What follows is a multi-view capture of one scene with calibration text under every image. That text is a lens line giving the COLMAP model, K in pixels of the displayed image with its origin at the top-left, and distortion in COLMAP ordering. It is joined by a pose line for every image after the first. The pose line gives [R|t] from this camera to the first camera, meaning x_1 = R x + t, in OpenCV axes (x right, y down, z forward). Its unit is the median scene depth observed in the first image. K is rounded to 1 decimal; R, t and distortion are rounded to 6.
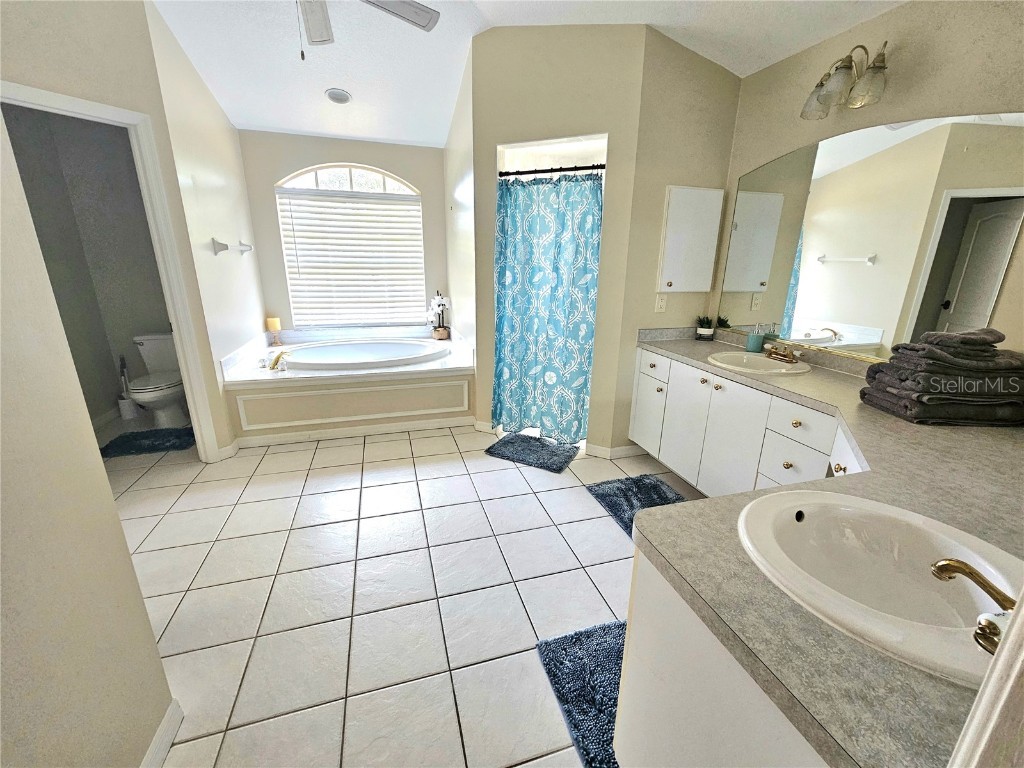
lens RADIAL K [[422.6, 0, 514.6], [0, 422.6, 385.4], [0, 0, 1]] dist [0.001814, -0.000575]
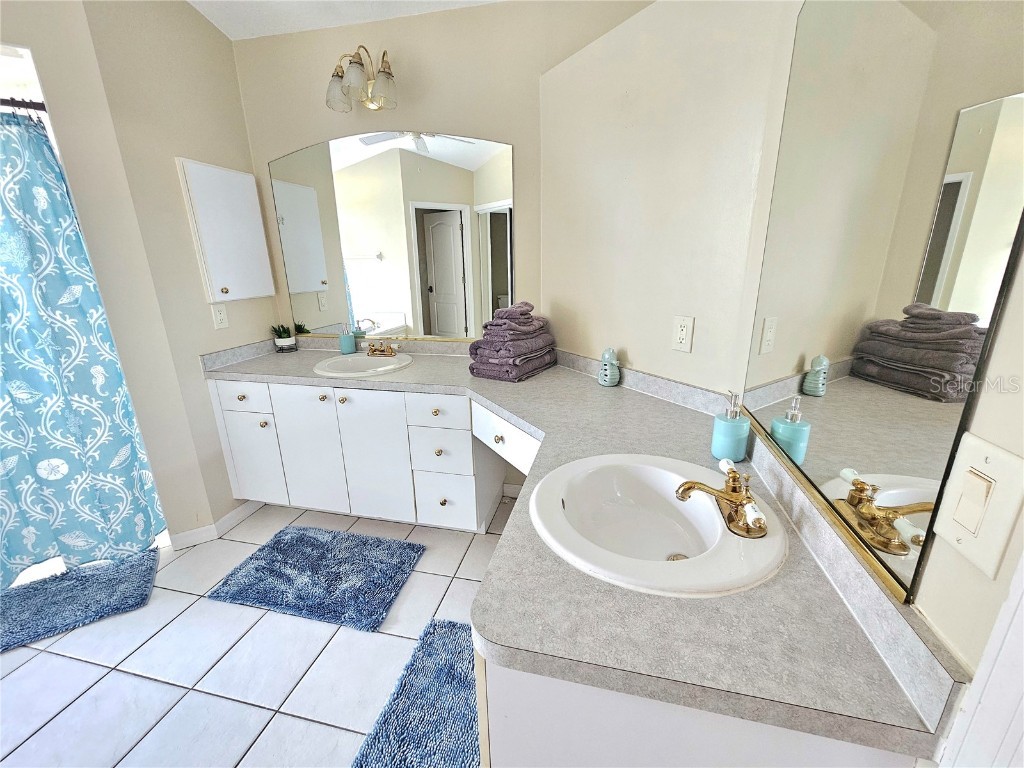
lens RADIAL K [[422.6, 0, 514.6], [0, 422.6, 385.4], [0, 0, 1]] dist [0.001814, -0.000575]
pose [[0.507196, -0.268251, 0.819020, -0.041156], [0.270022, 0.951939, 0.144568, -0.043181], [-0.818438, 0.147829, 0.555253, 0.162352]]
